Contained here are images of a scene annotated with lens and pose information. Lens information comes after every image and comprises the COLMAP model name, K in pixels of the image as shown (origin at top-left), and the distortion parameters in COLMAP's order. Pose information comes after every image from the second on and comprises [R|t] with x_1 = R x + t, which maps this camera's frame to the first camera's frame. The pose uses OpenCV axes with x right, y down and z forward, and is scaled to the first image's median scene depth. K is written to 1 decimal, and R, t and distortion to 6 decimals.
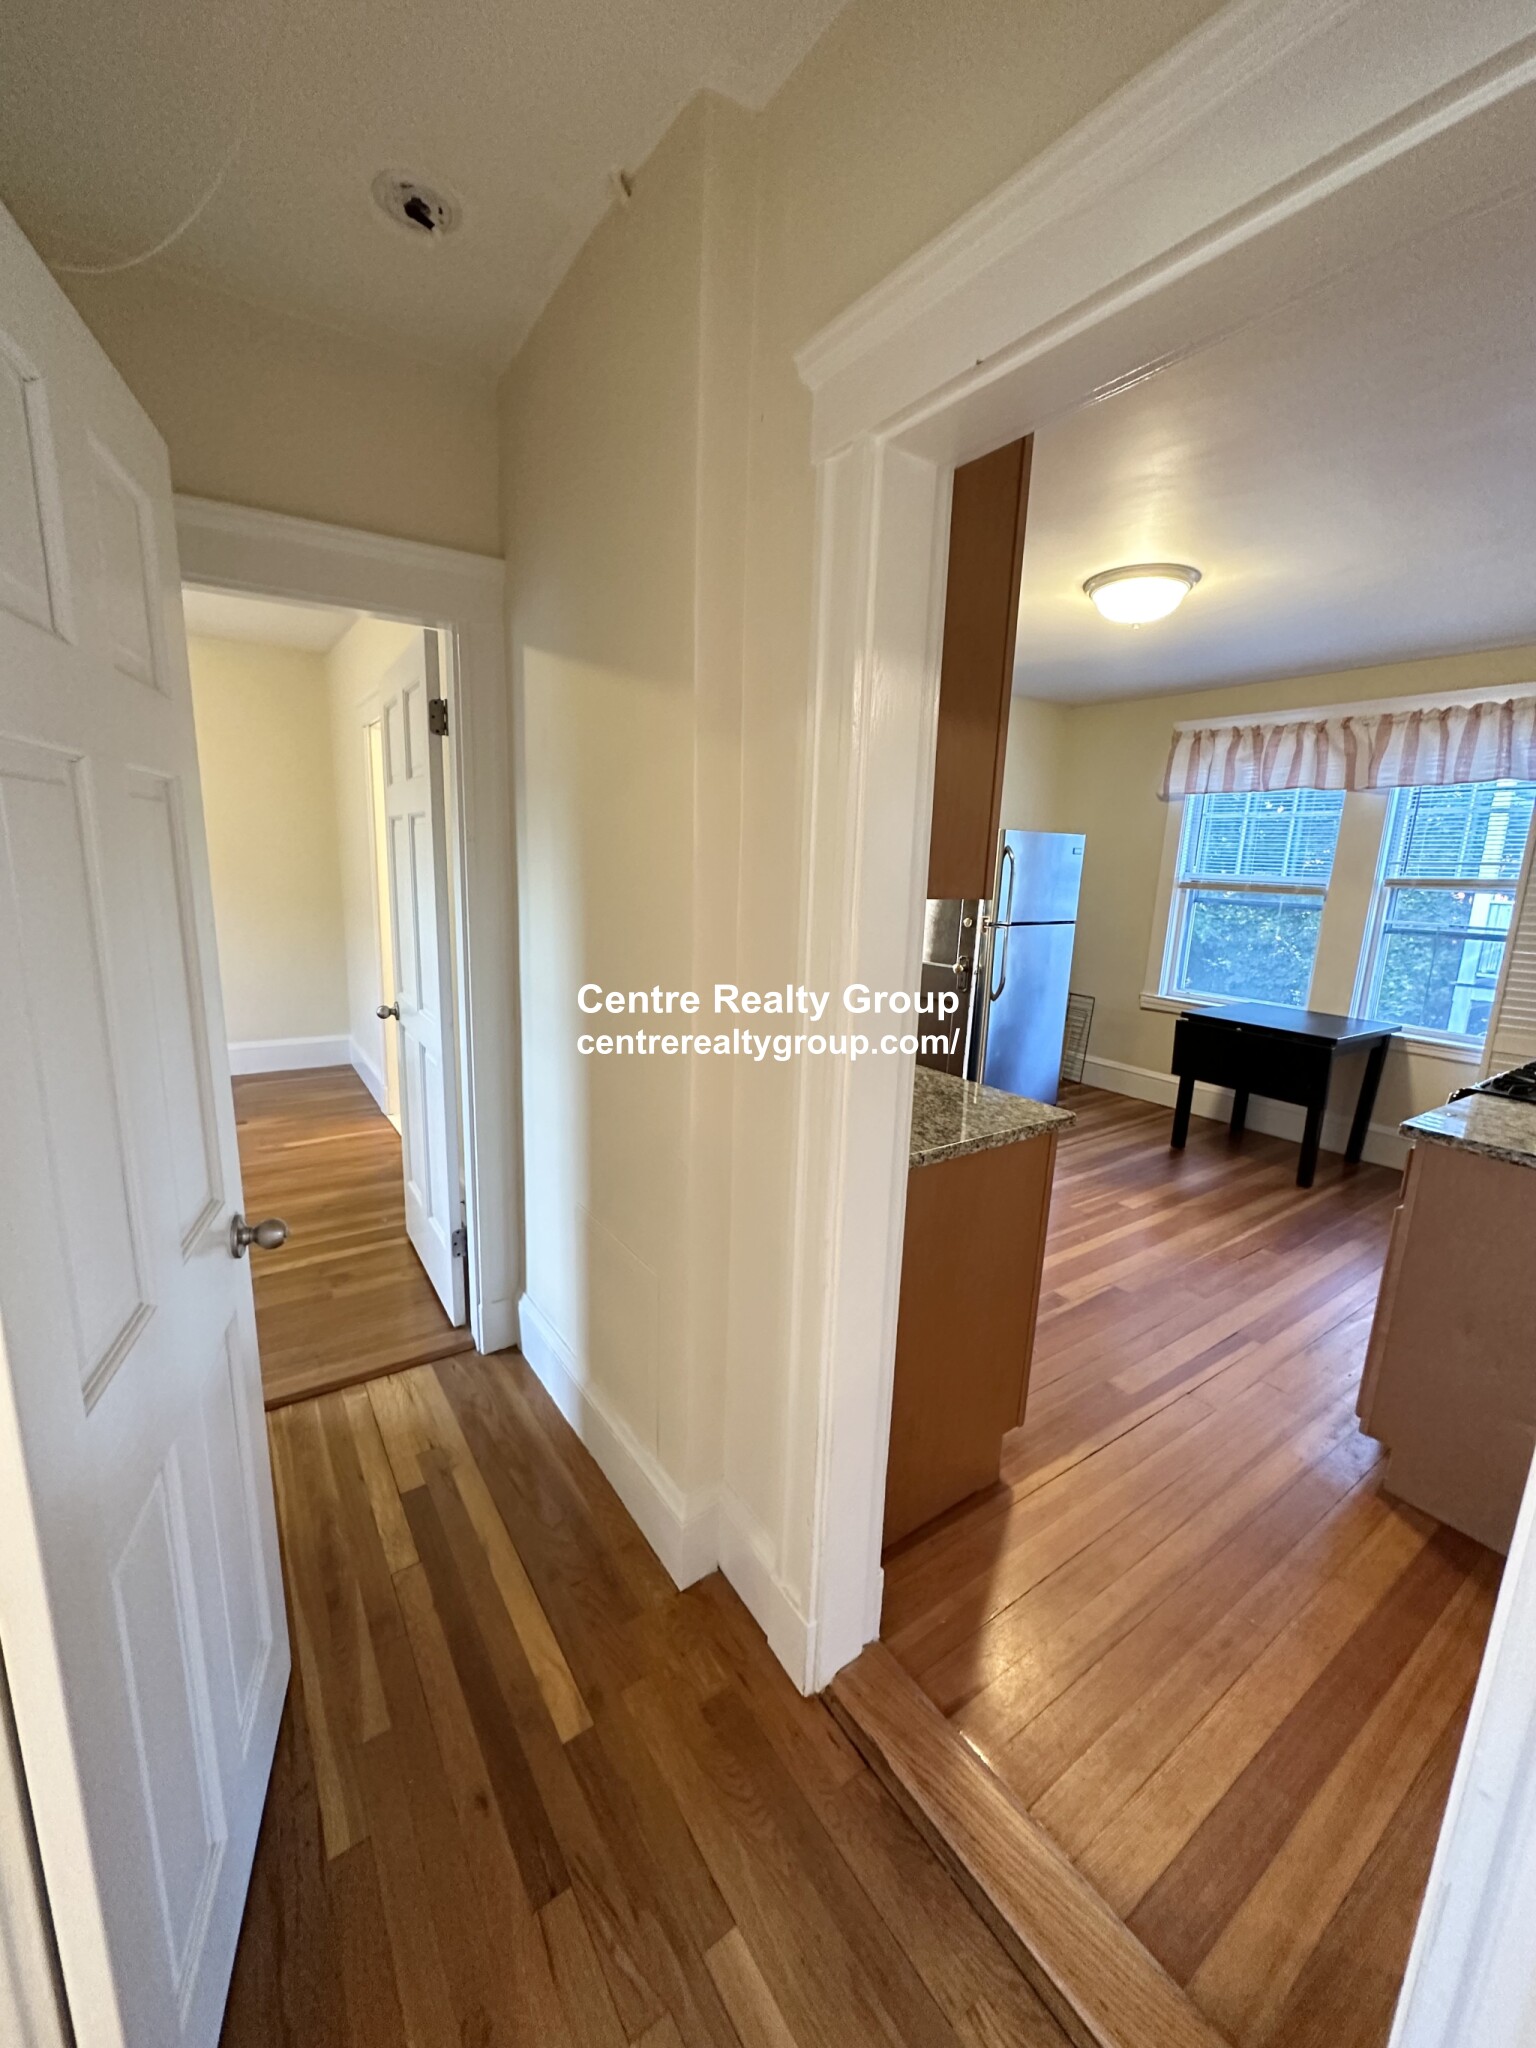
lens RADIAL K [[813.8, 0, 769.1], [0, 813.8, 1021.3], [0, 0, 1]] dist [-0.003897, 0.001171]
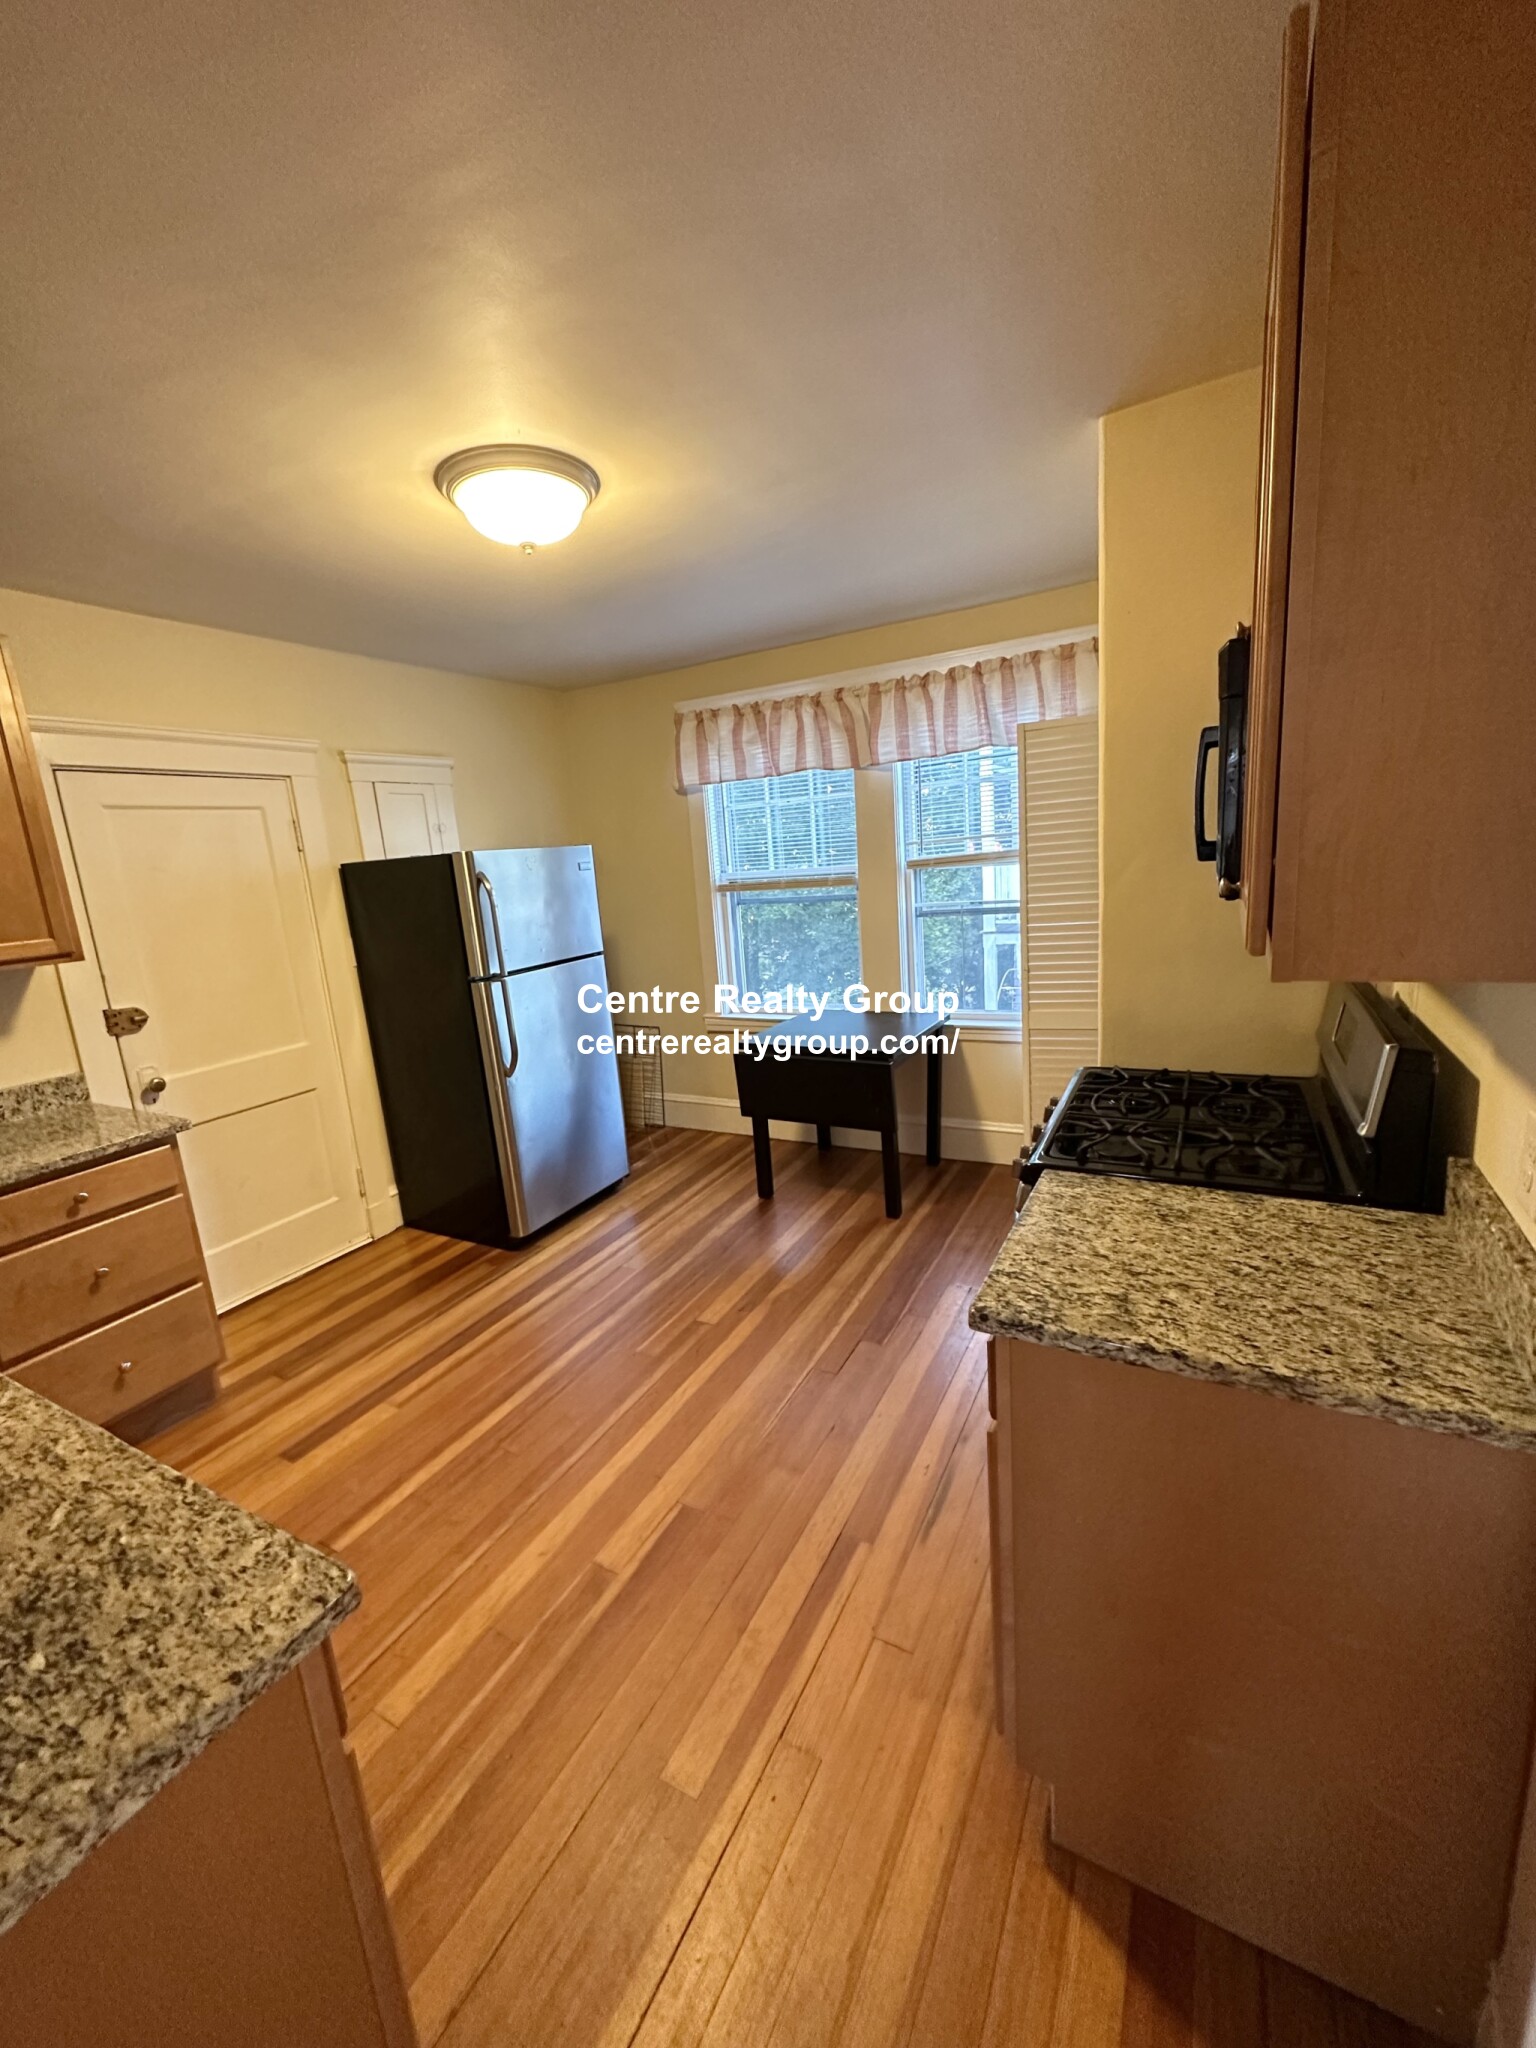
lens RADIAL K [[813.8, 0, 765.6], [0, 813.8, 1020.7], [0, 0, 1]] dist [-0.003897, 0.001171]
pose [[0.890888, -0.191066, 0.412082, 0.189743], [0.192399, 0.980554, 0.038694, -0.060763], [-0.411461, 0.044812, 0.910325, 0.219471]]
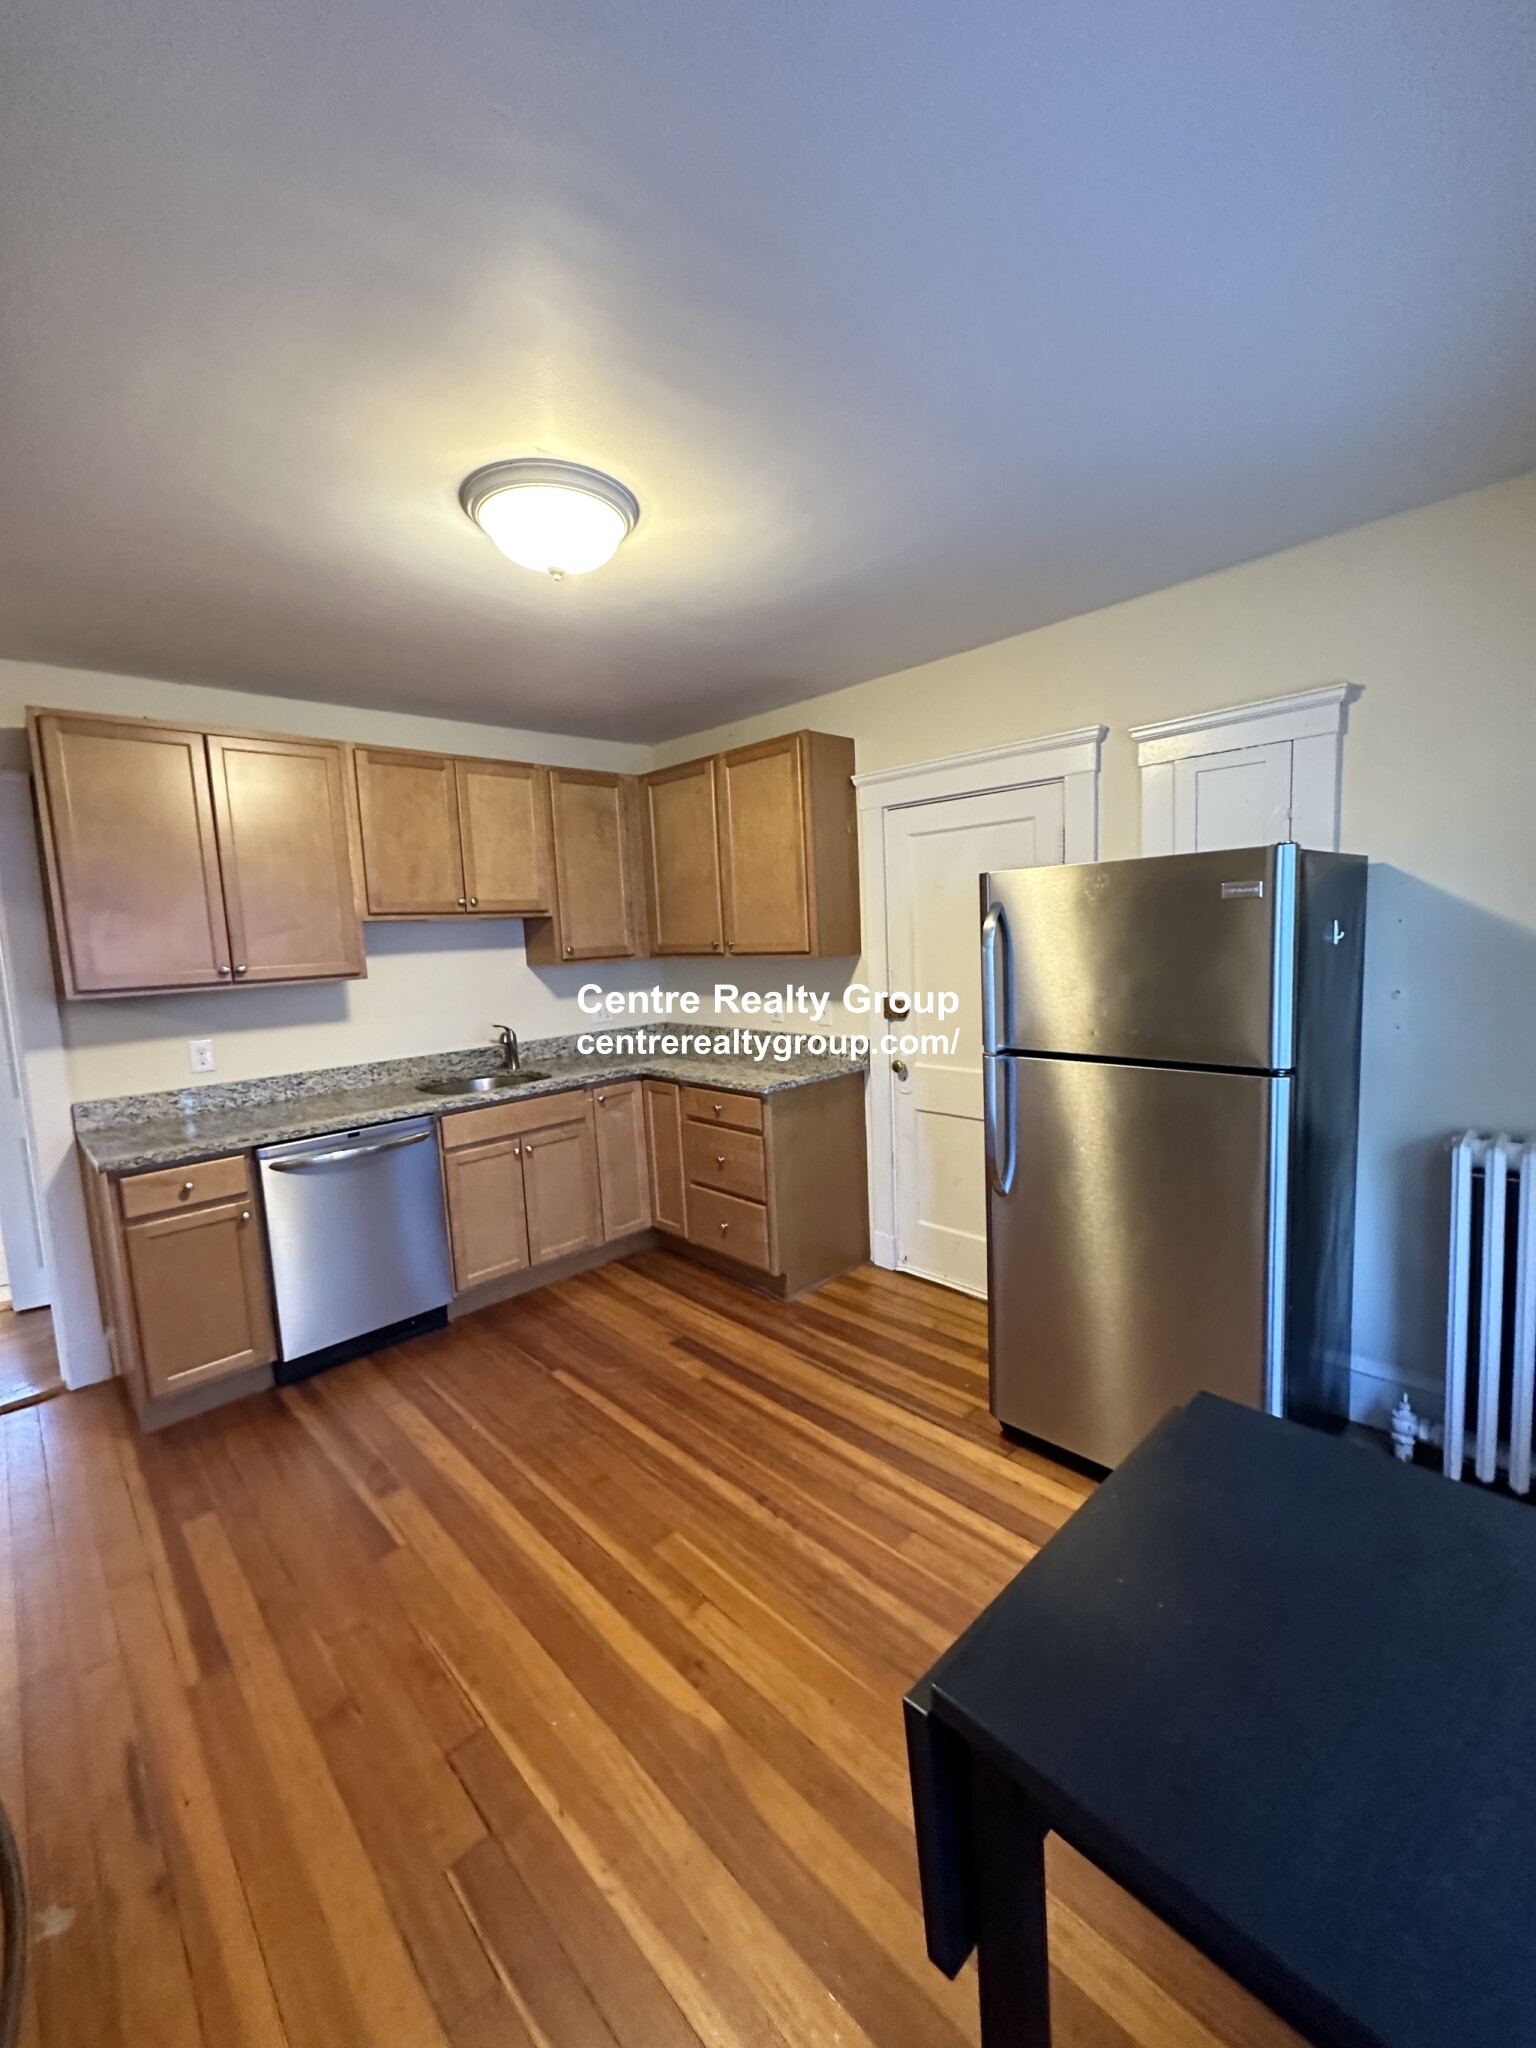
lens RADIAL K [[813.8, 0, 767.8], [0, 813.8, 1022.1], [0, 0, 1]] dist [-0.003897, 0.001171]
pose [[0.157541, 0.069338, -0.985075, 0.774156], [-0.142998, 0.988620, 0.046718, -0.141245], [0.977104, 0.133504, 0.165664, 0.767029]]
